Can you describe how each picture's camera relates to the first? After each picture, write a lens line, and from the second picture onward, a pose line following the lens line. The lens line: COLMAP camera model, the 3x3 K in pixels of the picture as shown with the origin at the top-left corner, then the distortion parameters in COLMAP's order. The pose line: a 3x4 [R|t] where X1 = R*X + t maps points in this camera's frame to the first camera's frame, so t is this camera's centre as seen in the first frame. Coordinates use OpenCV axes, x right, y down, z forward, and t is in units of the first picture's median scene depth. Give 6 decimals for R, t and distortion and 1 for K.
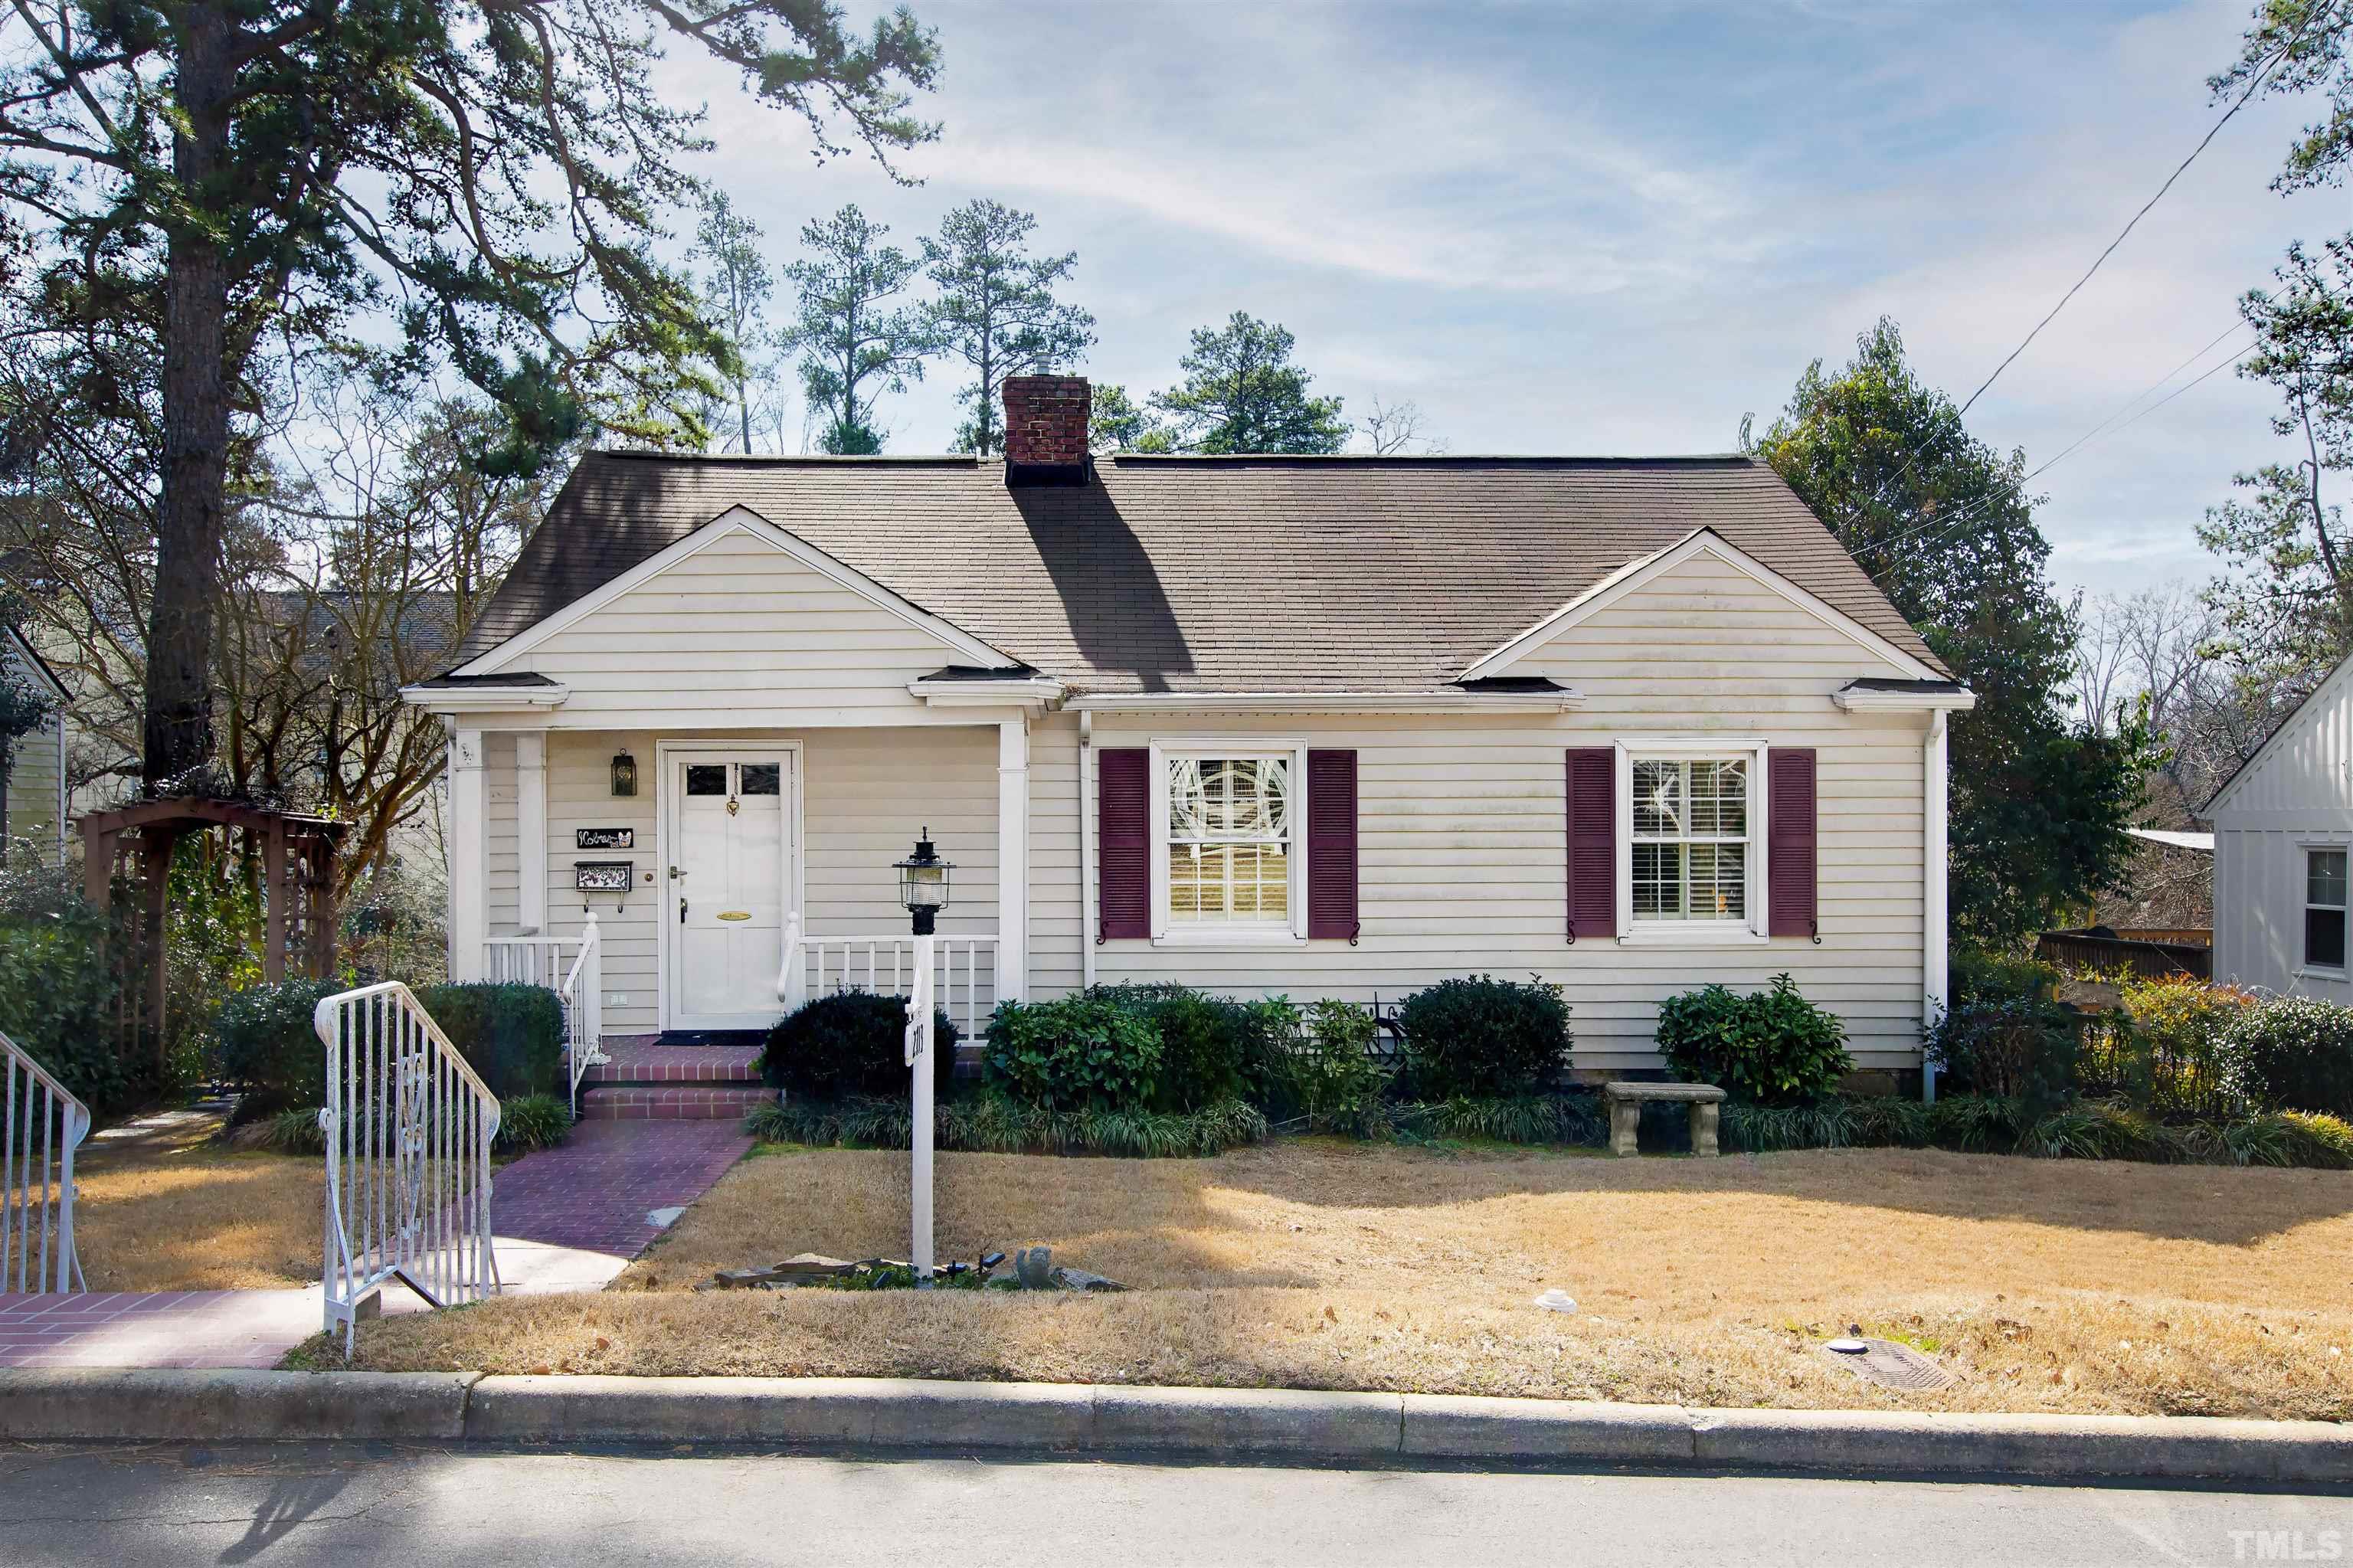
lens RADIAL K [[1984.2, 0, 1173.3], [0, 1984.2, 796.9], [0, 0, 1]] dist [0.062426, 0.007568]
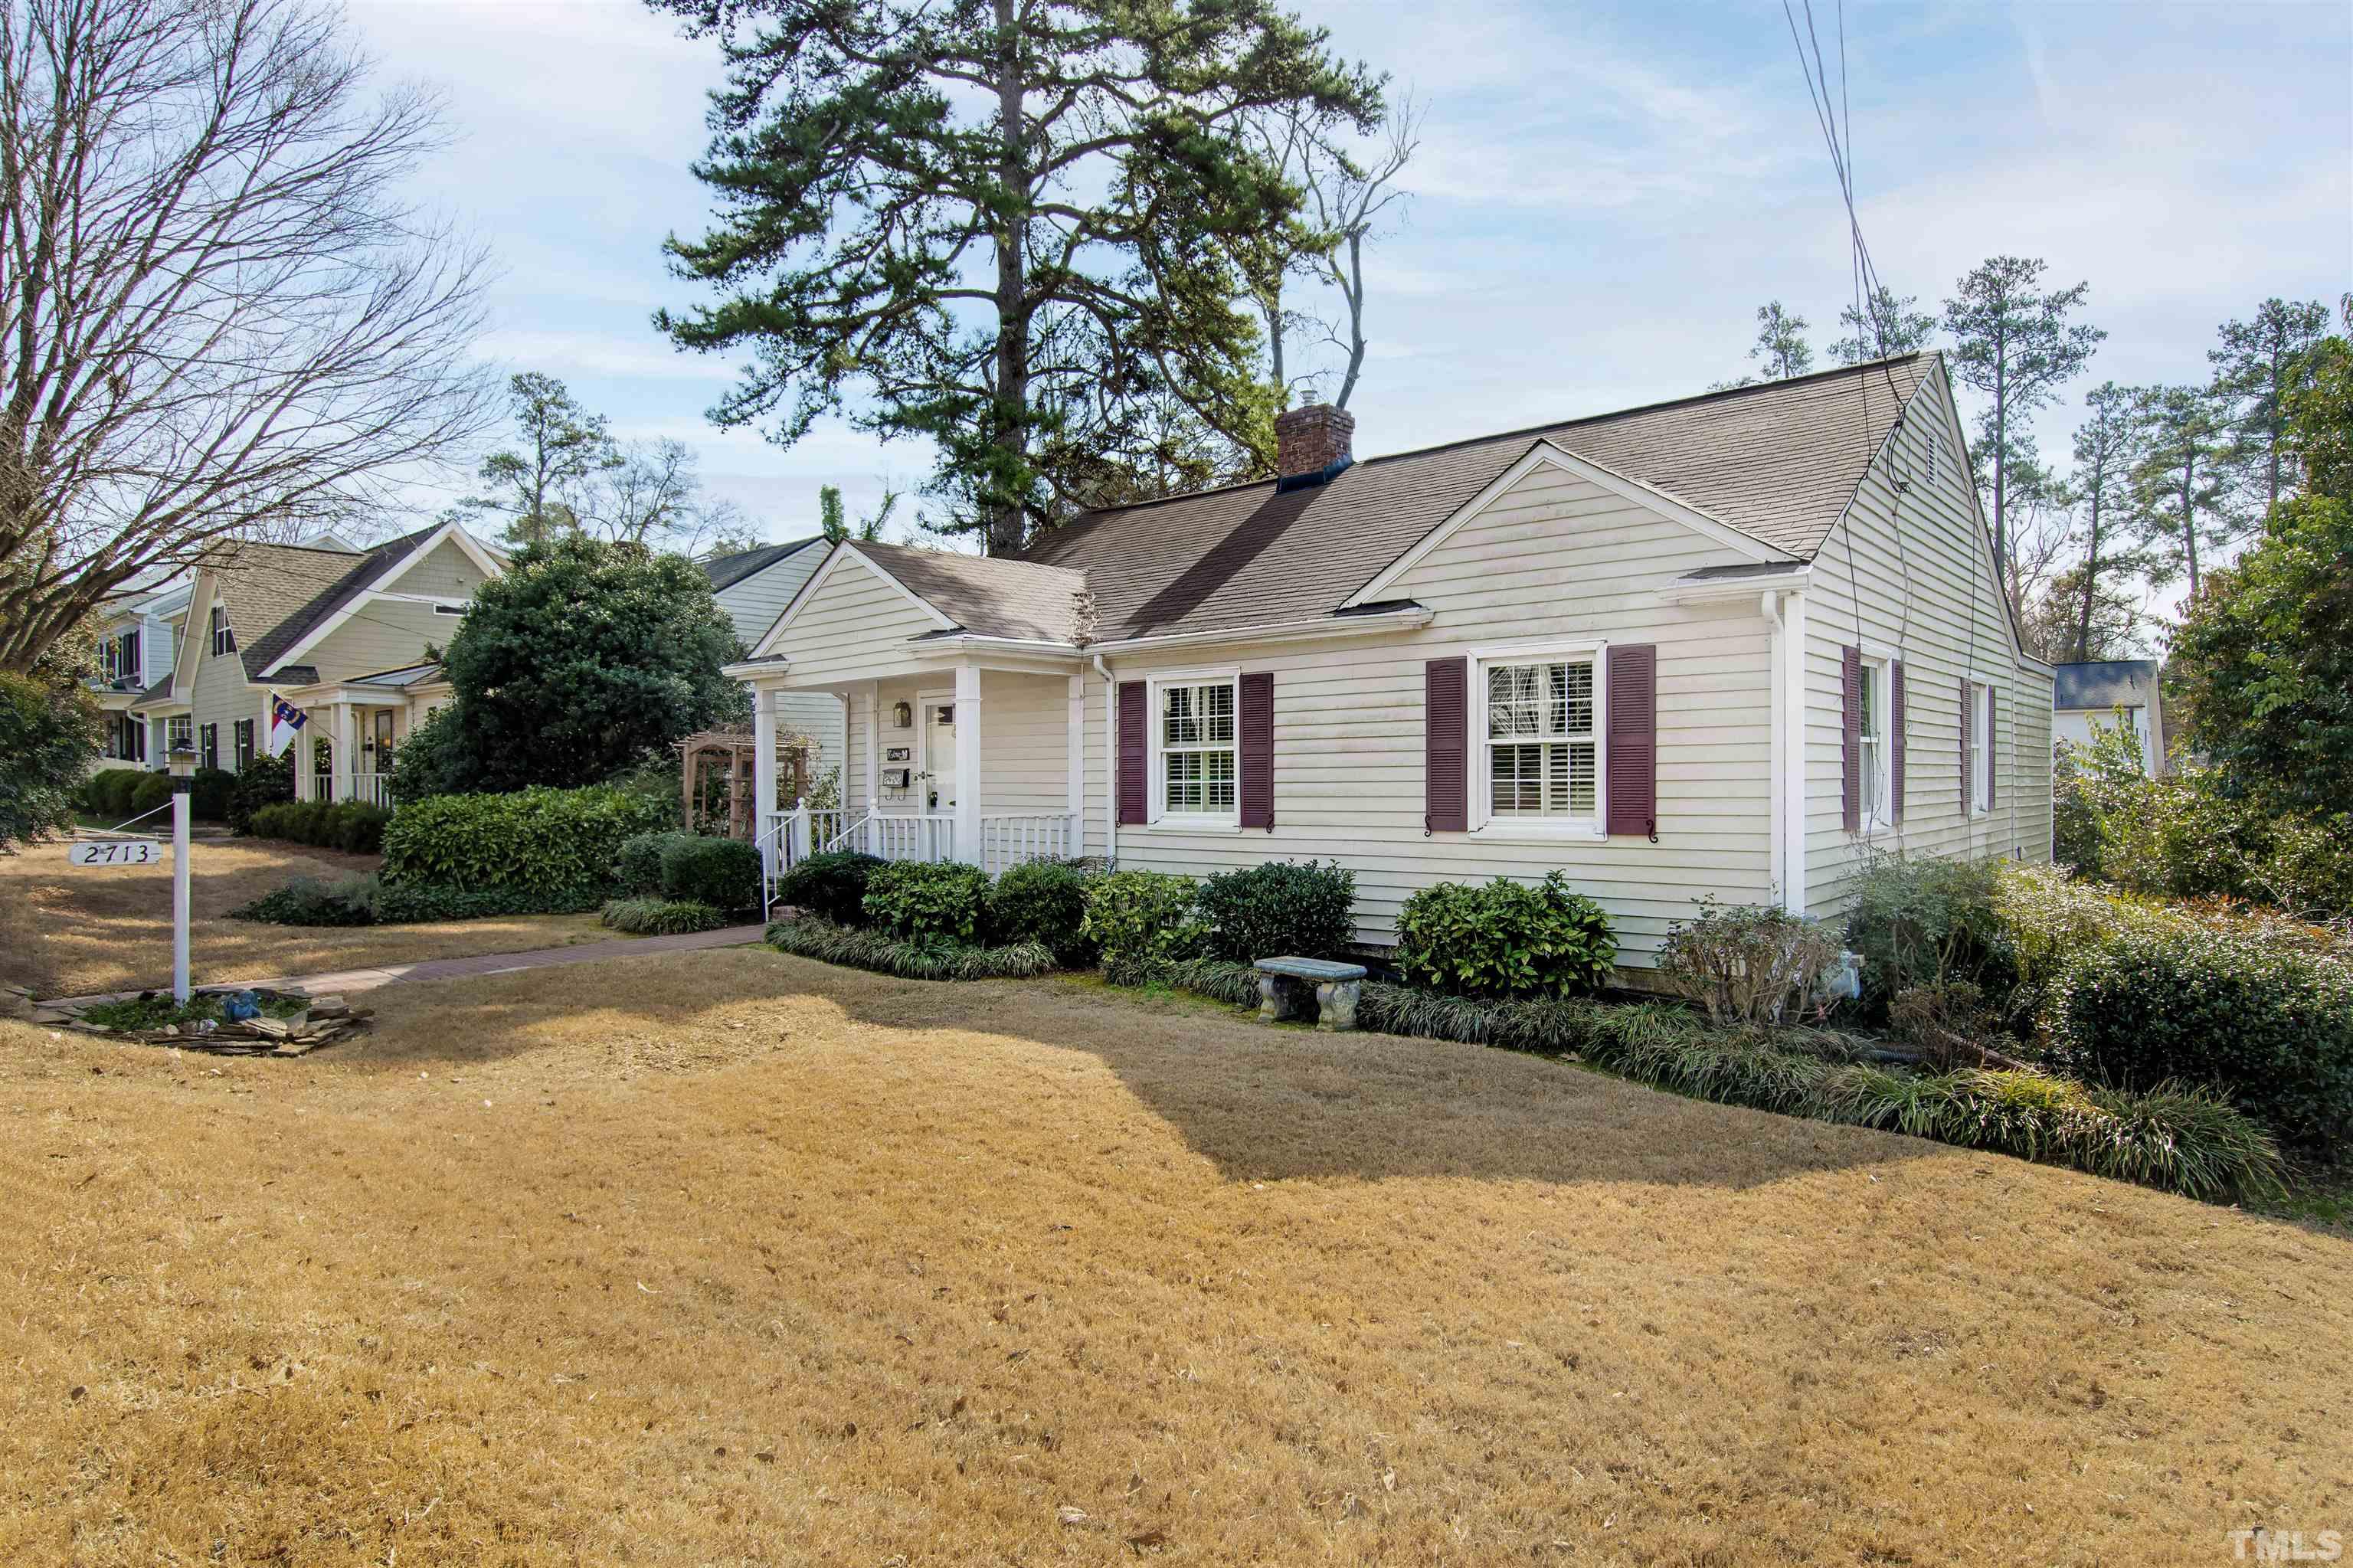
lens RADIAL K [[1309.9, 0, 1181.7], [0, 1309.9, 781.3], [0, 0, 1]] dist [-0.024315, -0.002962]
pose [[0.754022, -0.001870, -0.656846, 0.572473], [0.022395, 0.999488, 0.022863, 0.023121], [0.656467, -0.031949, 0.753678, 0.359202]]
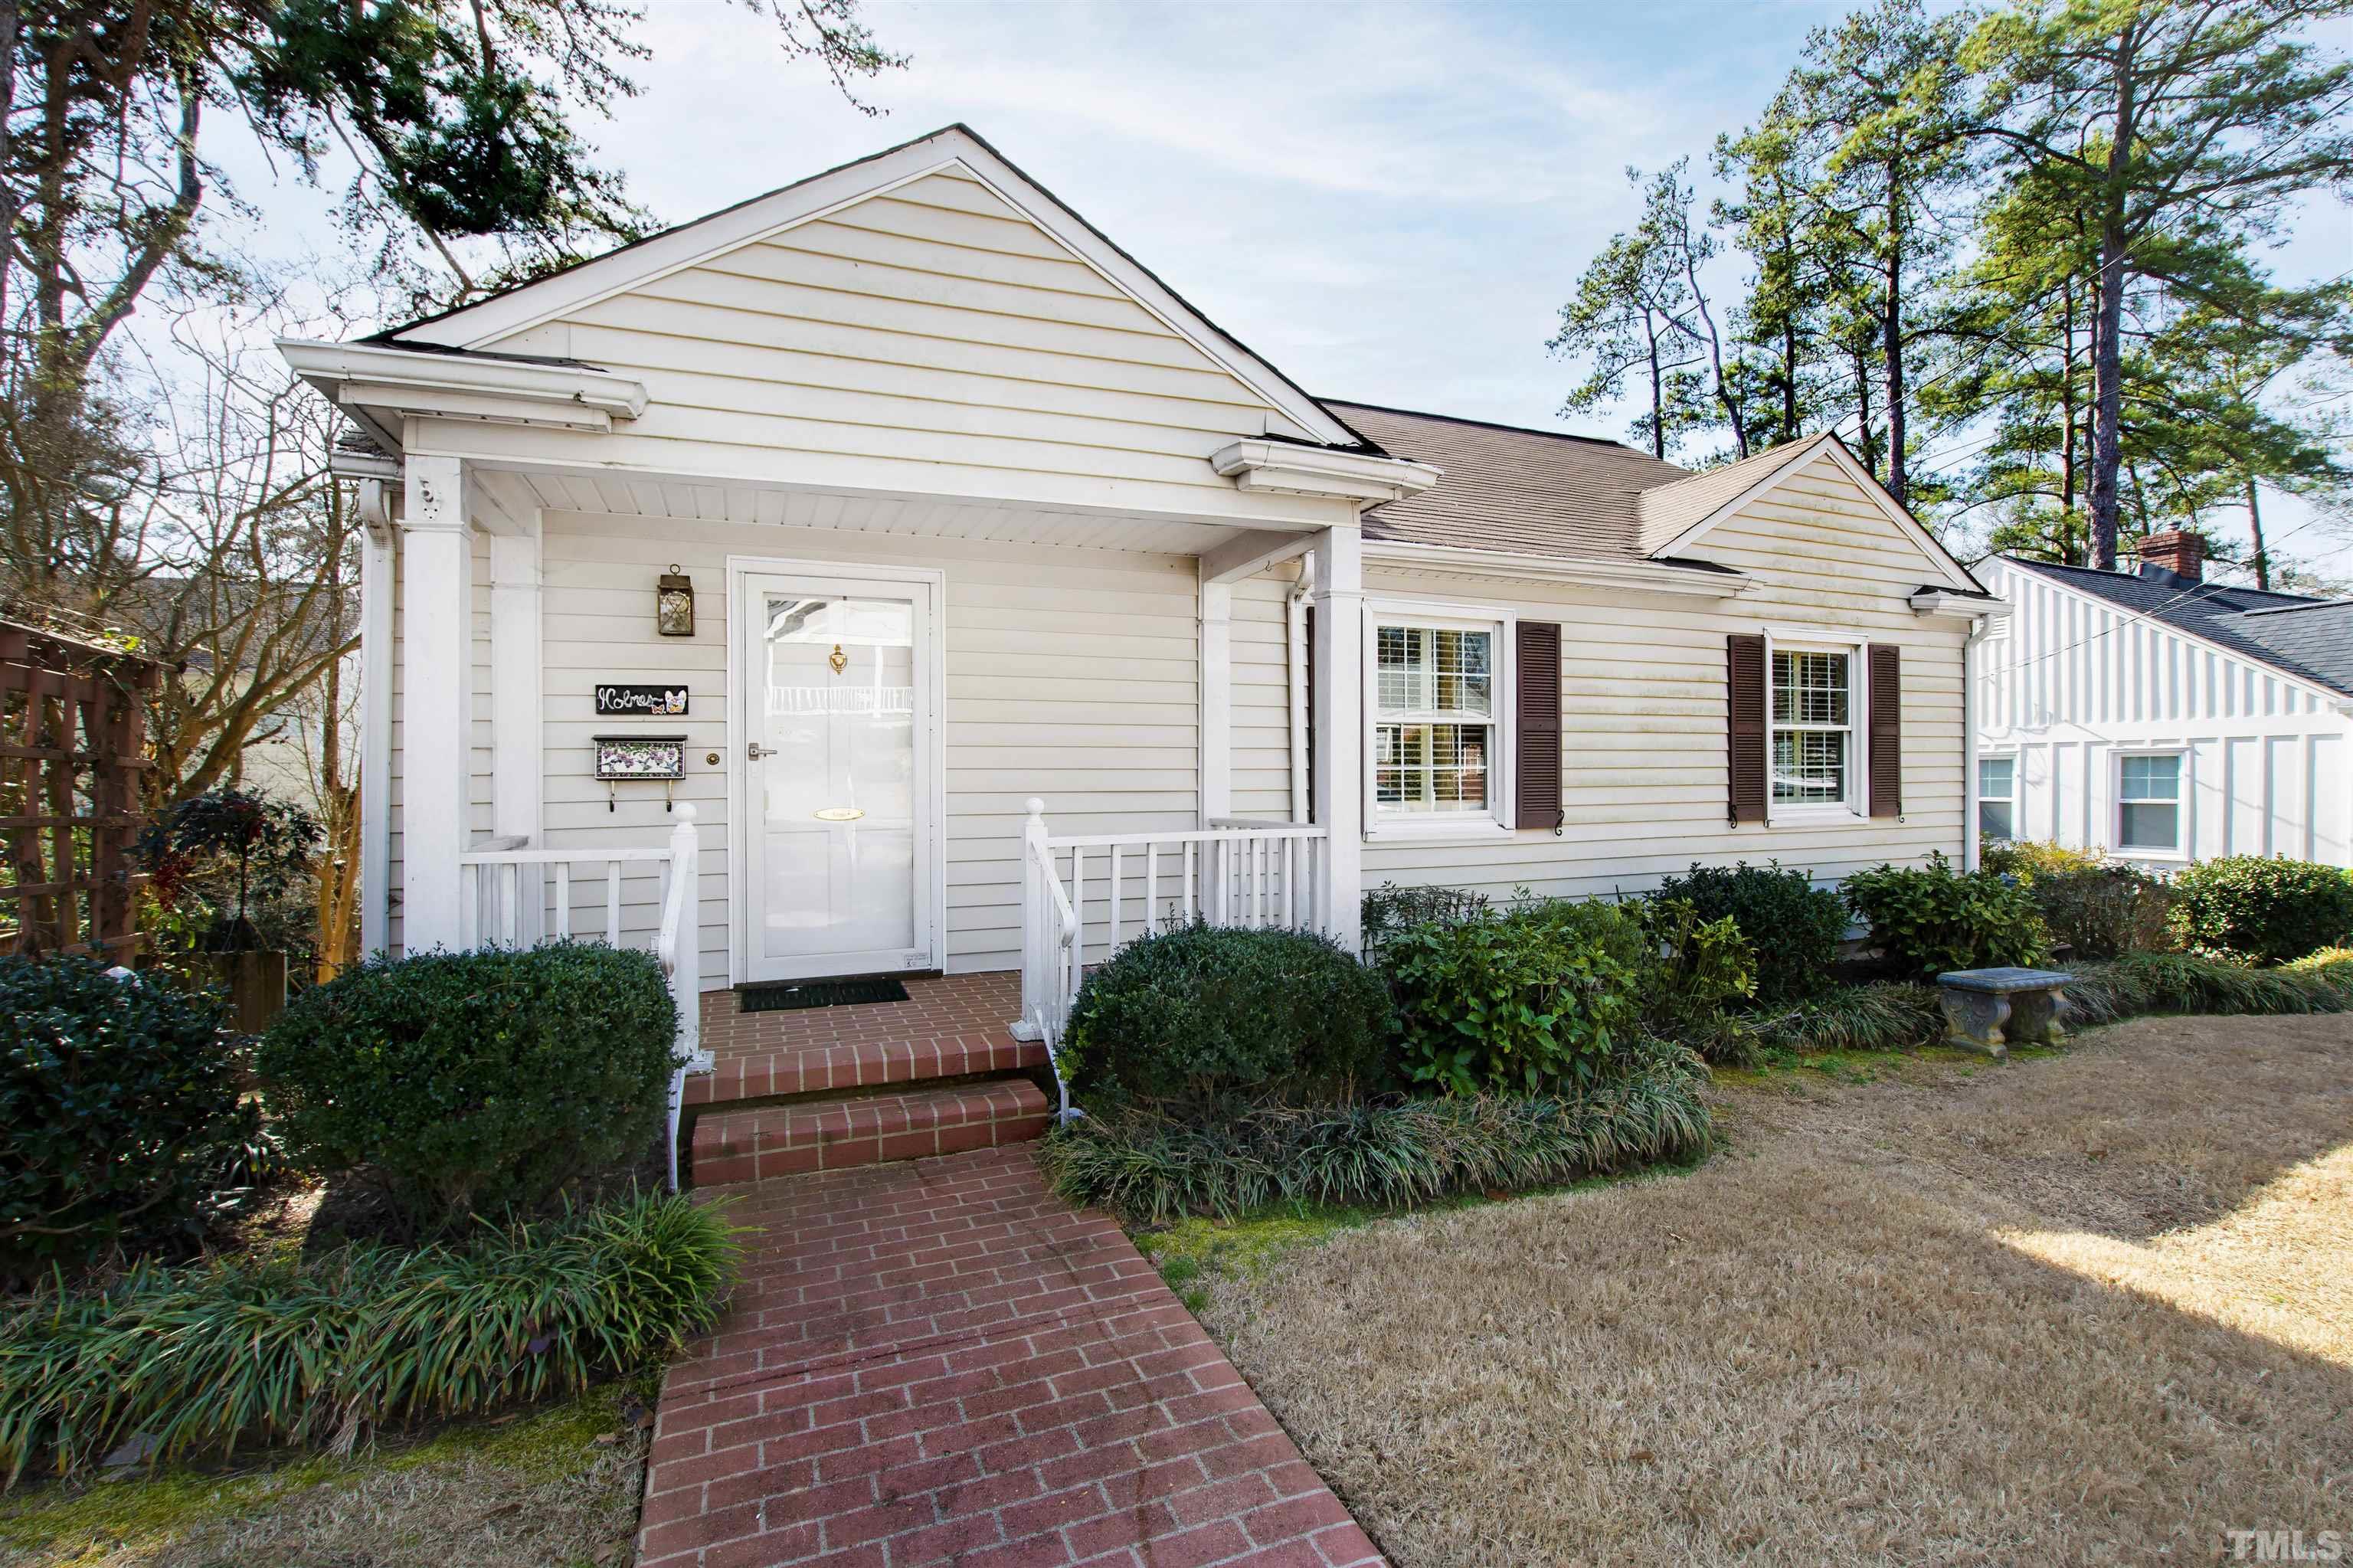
lens RADIAL K [[1014.3, 0, 1210.0], [0, 1014.3, 786.1], [0, 0, 1]] dist [0.012773, -0.004032]
pose [[0.930472, -0.005826, 0.366316, -0.233843], [0.000490, 0.999892, 0.014660, 0.044699], [-0.366362, -0.013461, 0.930375, 0.615762]]
